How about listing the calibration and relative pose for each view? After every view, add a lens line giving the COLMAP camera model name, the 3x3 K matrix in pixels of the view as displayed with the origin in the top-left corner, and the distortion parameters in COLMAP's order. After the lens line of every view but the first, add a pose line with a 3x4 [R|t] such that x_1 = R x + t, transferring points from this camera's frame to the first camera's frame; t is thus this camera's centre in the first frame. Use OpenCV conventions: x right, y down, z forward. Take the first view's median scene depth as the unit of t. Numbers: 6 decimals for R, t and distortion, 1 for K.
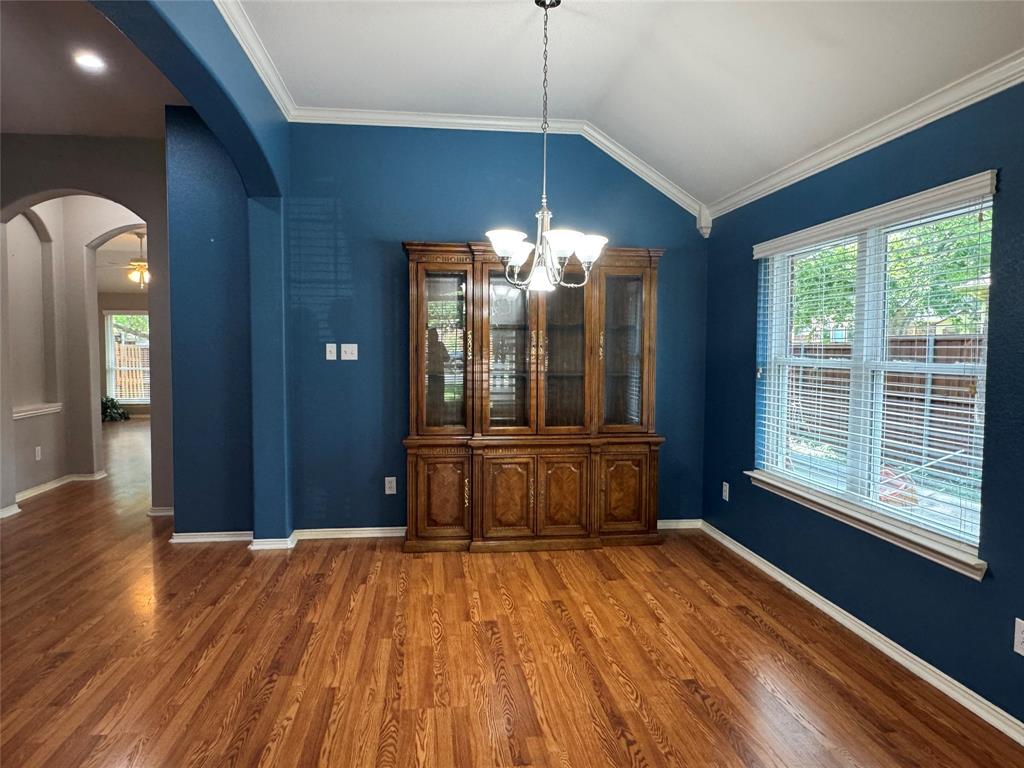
lens RADIAL K [[681.4, 0, 512.8], [0, 681.4, 381.3], [0, 0, 1]] dist [-0.002162, -0.005709]
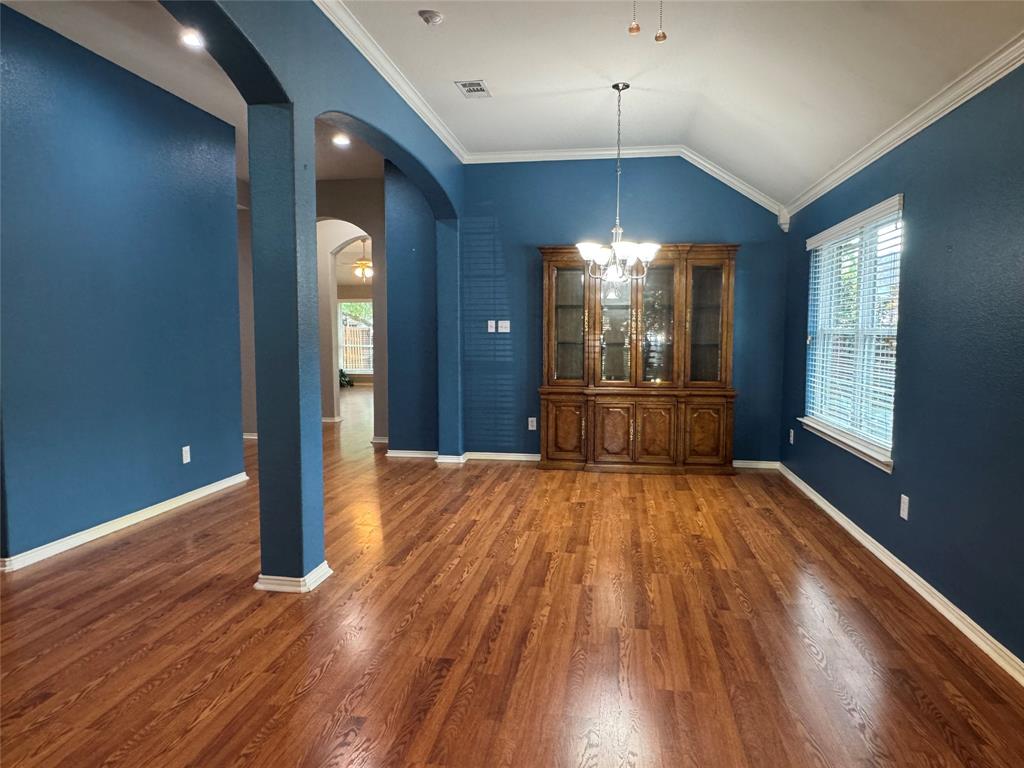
lens RADIAL K [[681.1, 0, 506.2], [0, 681.1, 383.2], [0, 0, 1]] dist [-0.000223, -0.000773]
pose [[0.959838, 0.018521, -0.279942, 0.193184], [-0.011341, 0.999564, 0.027244, 0.043275], [0.280325, -0.022975, 0.959630, -0.416564]]
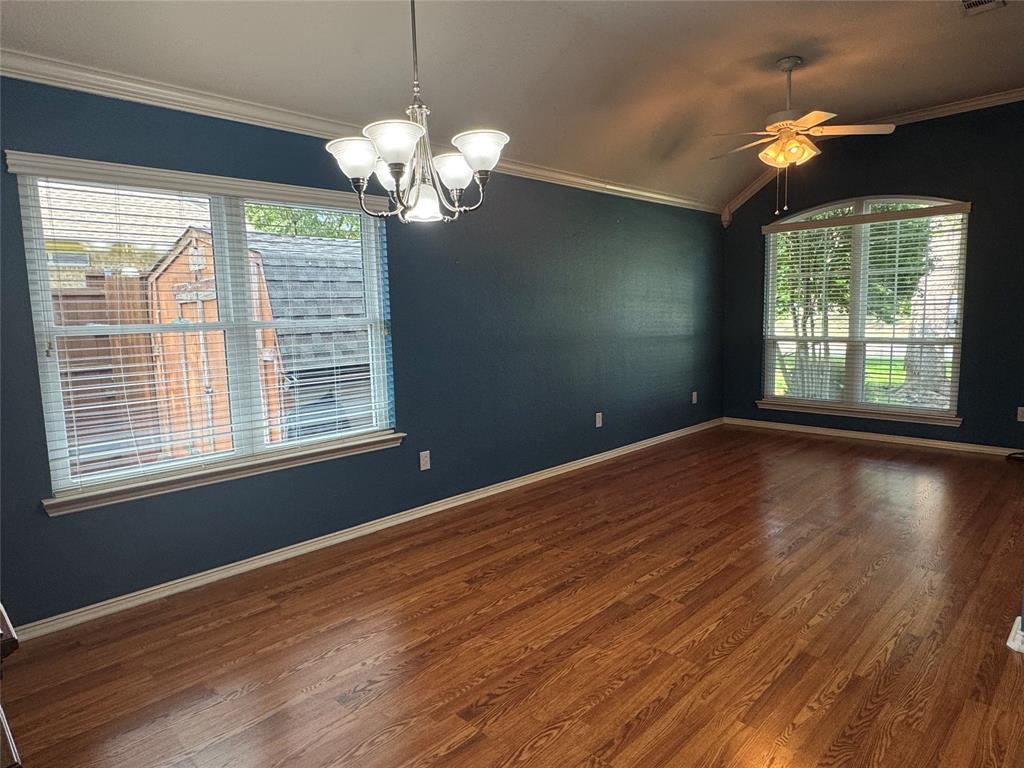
lens RADIAL K [[633.1, 0, 506.2], [0, 633.1, 382.6], [0, 0, 1]] dist [-0.000710, 0.001823]
pose [[-0.624167, -0.078173, 0.777370, -0.442106], [0.061000, 0.987068, 0.148239, -0.049138], [-0.778906, 0.139946, -0.611327, 1.123060]]
